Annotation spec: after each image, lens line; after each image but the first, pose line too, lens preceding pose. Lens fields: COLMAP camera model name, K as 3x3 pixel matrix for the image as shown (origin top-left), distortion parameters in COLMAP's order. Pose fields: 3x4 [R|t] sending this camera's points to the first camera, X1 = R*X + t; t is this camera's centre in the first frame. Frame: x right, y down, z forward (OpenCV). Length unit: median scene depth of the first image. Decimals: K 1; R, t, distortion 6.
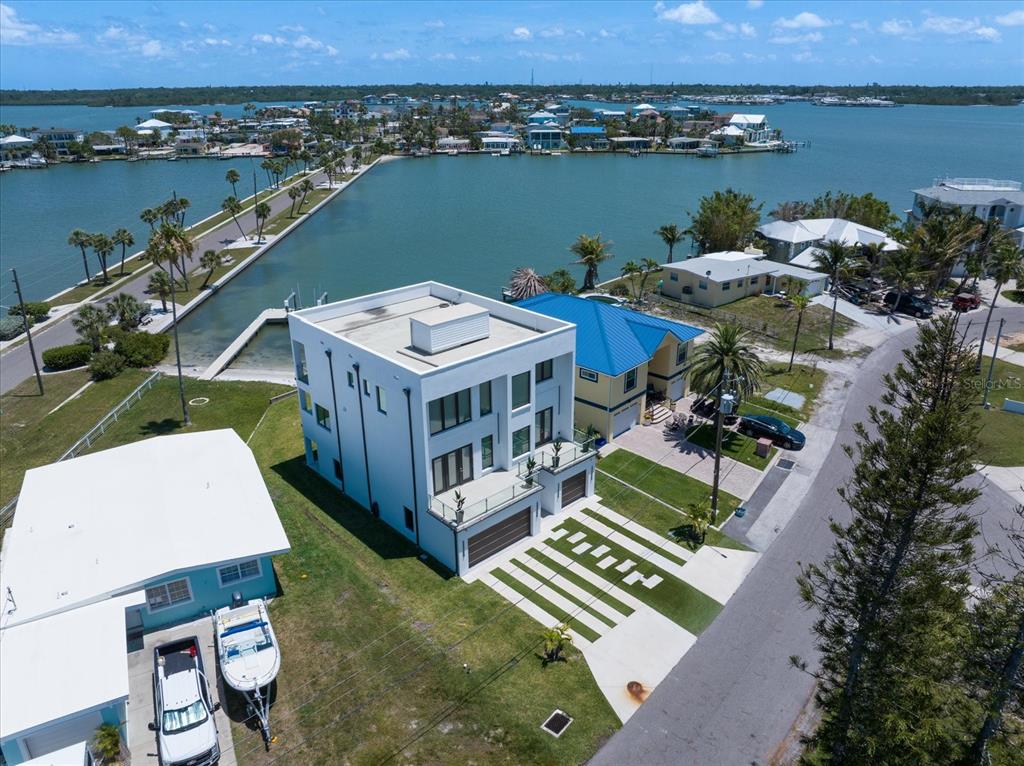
lens RADIAL K [[717.1, 0, 516.5], [0, 717.1, 381.6], [0, 0, 1]] dist [-0.041502, 0.001834]
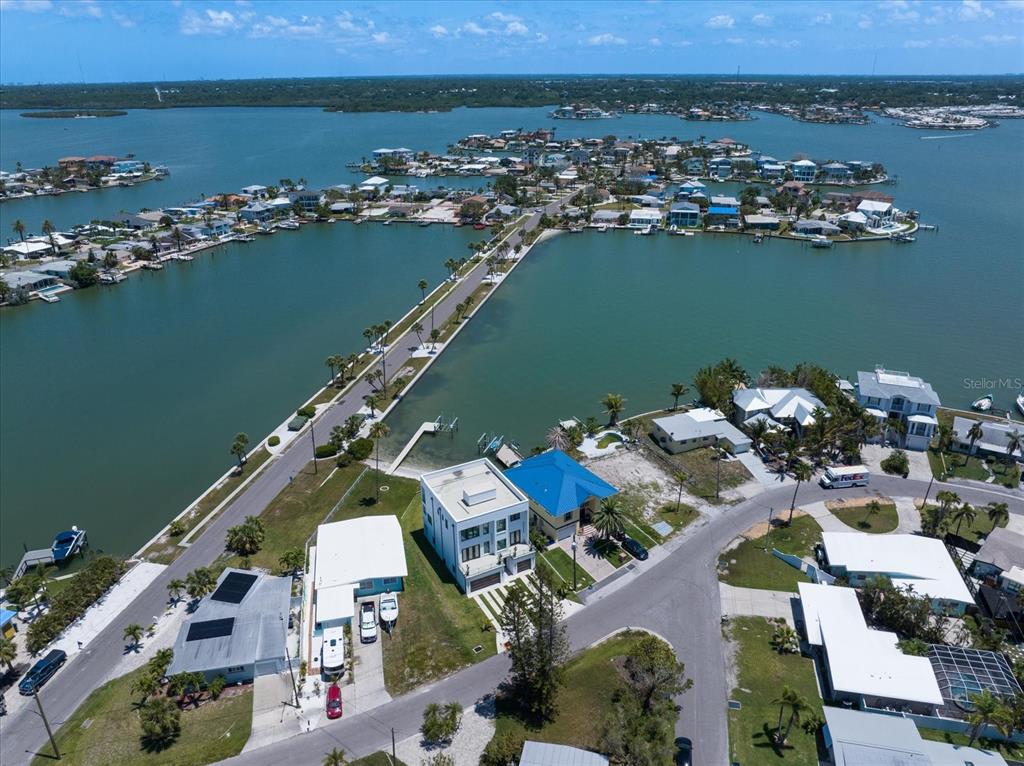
lens RADIAL K [[717.1, 0, 516.5], [0, 717.1, 381.6], [0, 0, 1]] dist [-0.041502, 0.001834]
pose [[0.964420, 0.100724, -0.244437, 0.549878], [-0.096237, 0.994898, 0.030263, -0.506710], [0.246238, -0.005663, 0.969193, -1.259031]]
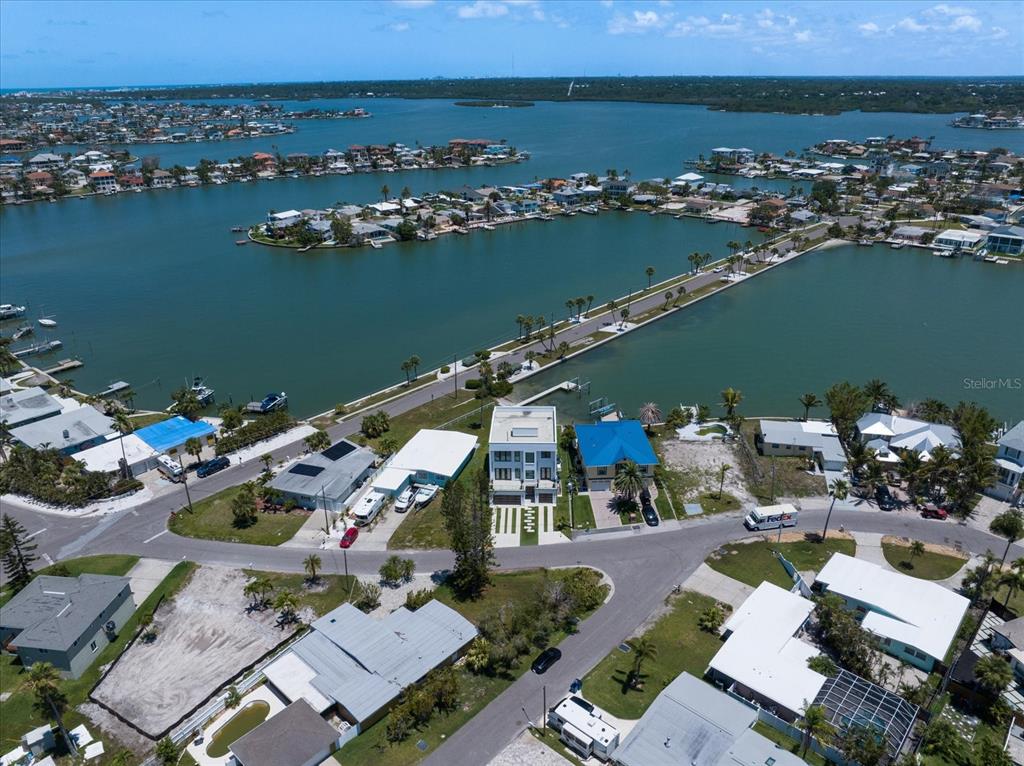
lens RADIAL K [[717.1, 0, 516.5], [0, 717.1, 381.6], [0, 0, 1]] dist [-0.041502, 0.001834]
pose [[0.703876, 0.276158, -0.654443, 1.608127], [-0.263641, 0.957089, 0.120312, -0.558027], [0.659585, 0.087853, 0.746478, -1.130144]]
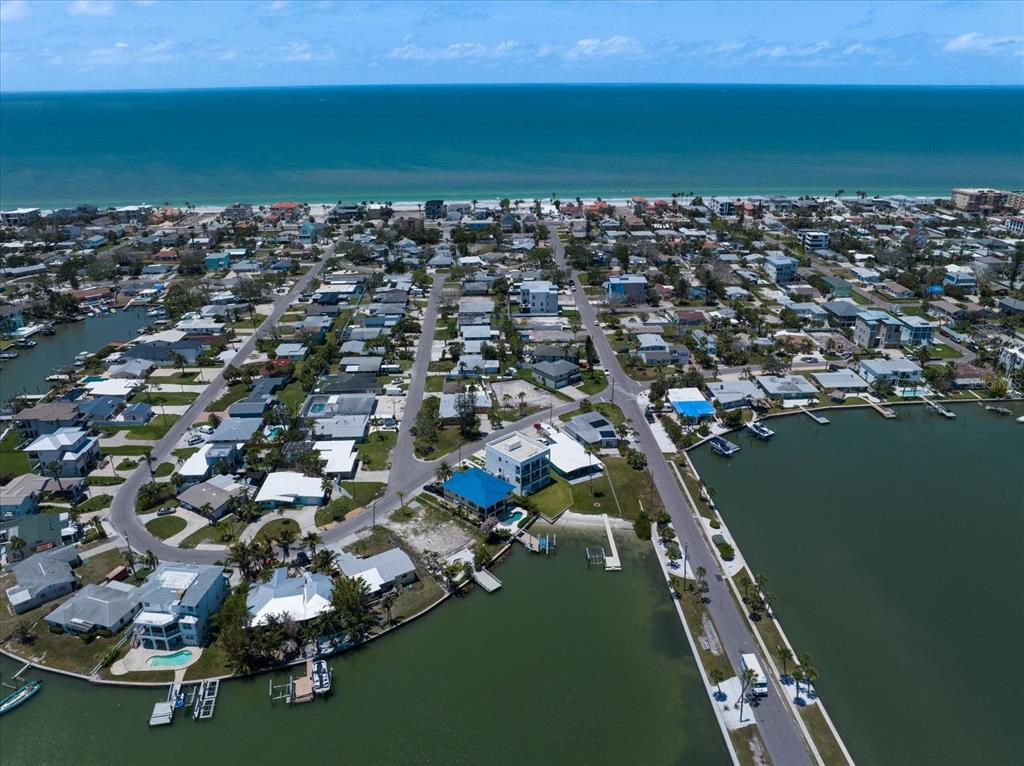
lens RADIAL K [[717.1, 0, 516.5], [0, 717.1, 381.6], [0, 0, 1]] dist [-0.041502, 0.001834]
pose [[-0.999940, 0.004047, 0.010155, -0.150834], [0.010074, 0.701812, 0.712291, -3.394750], [-0.004244, 0.712351, -0.701811, 3.663905]]
